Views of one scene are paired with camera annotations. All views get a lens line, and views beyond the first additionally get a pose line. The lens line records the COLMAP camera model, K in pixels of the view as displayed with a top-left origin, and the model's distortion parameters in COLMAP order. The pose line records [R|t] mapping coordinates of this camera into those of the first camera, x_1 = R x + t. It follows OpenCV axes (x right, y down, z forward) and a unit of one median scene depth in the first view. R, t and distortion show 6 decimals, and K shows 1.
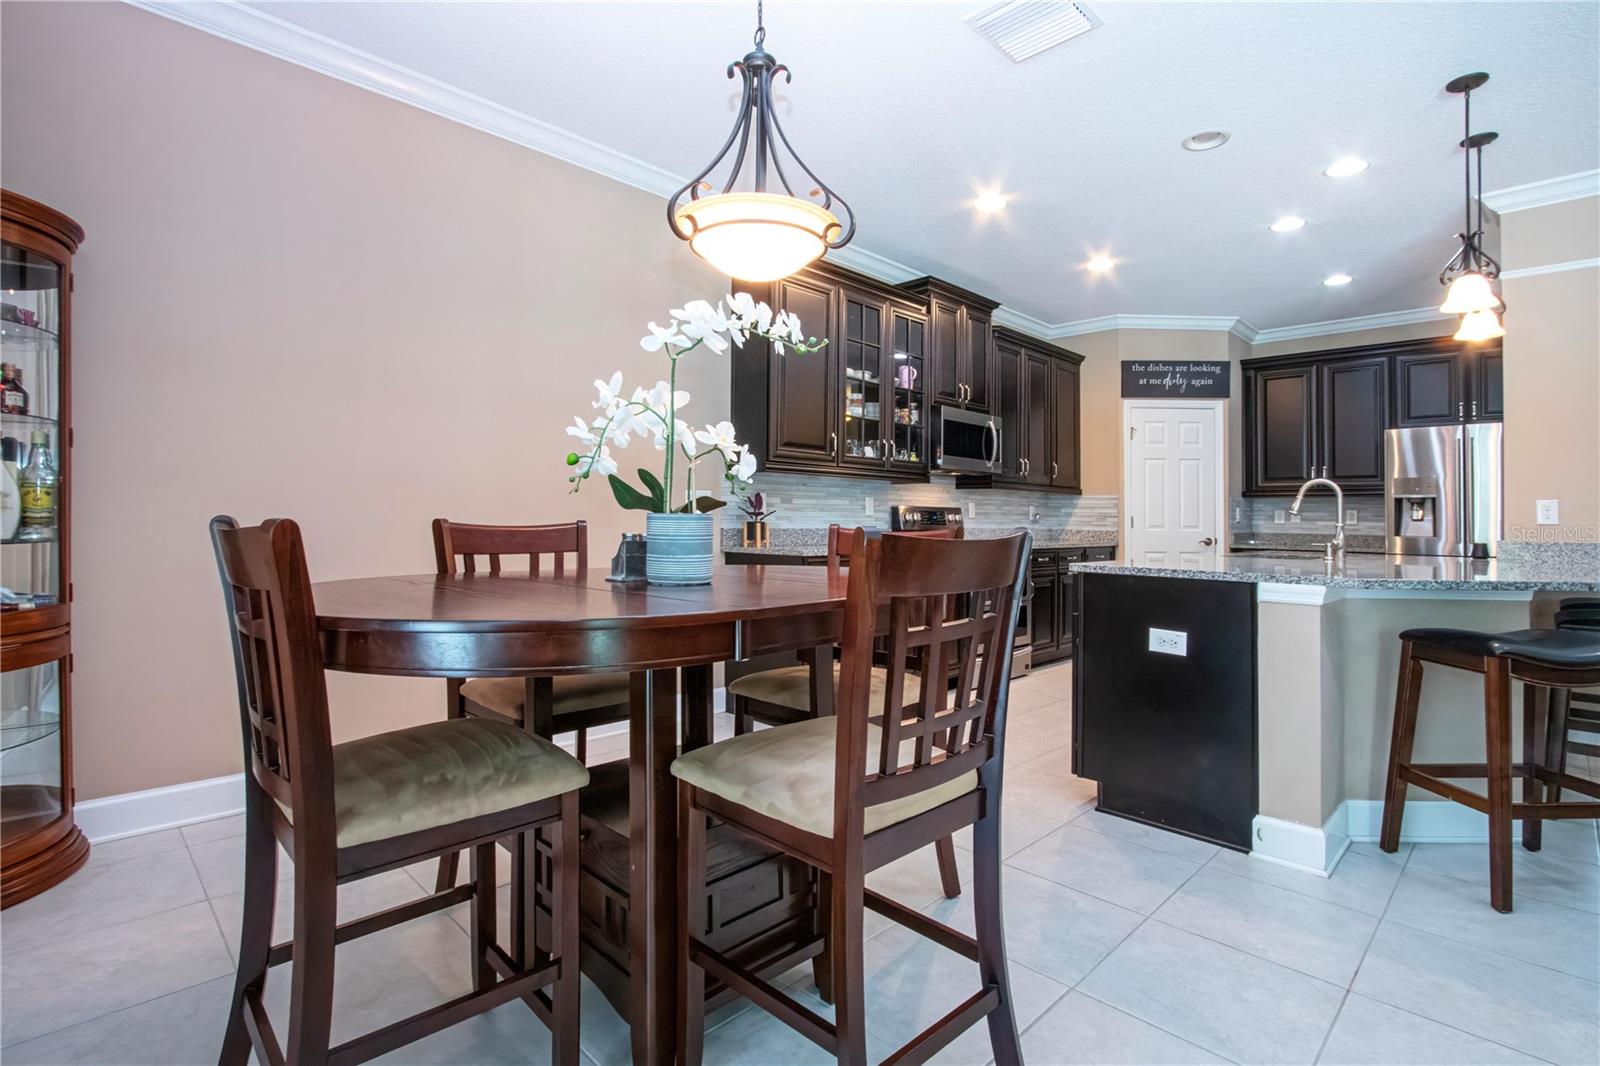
lens RADIAL K [[772.2, 0, 788.6], [0, 772.2, 469.1], [0, 0, 1]] dist [-0.019214, 0.000961]
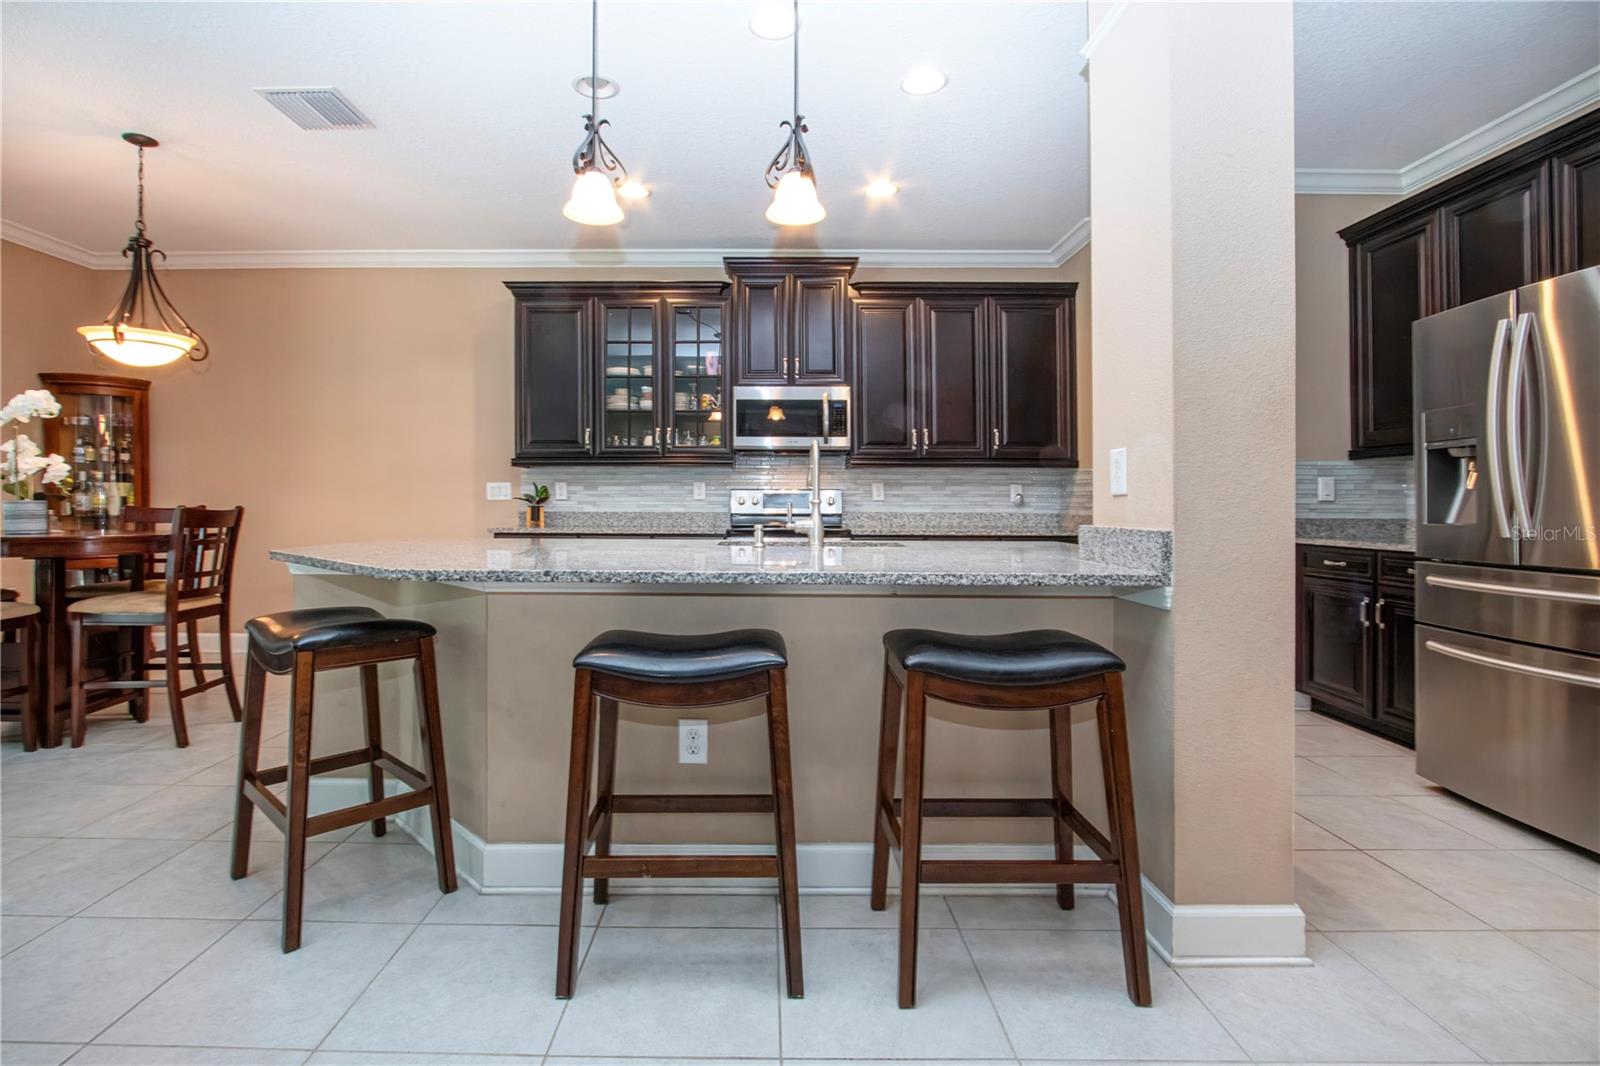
lens RADIAL K [[772.2, 0, 769.4], [0, 772.2, 492.1], [0, 0, 1]] dist [-0.019214, 0.000961]
pose [[0.714413, -0.024175, -0.699307, 0.801837], [0.051585, 0.998503, 0.018181, 0.031783], [0.697821, -0.049063, 0.714590, 0.284420]]
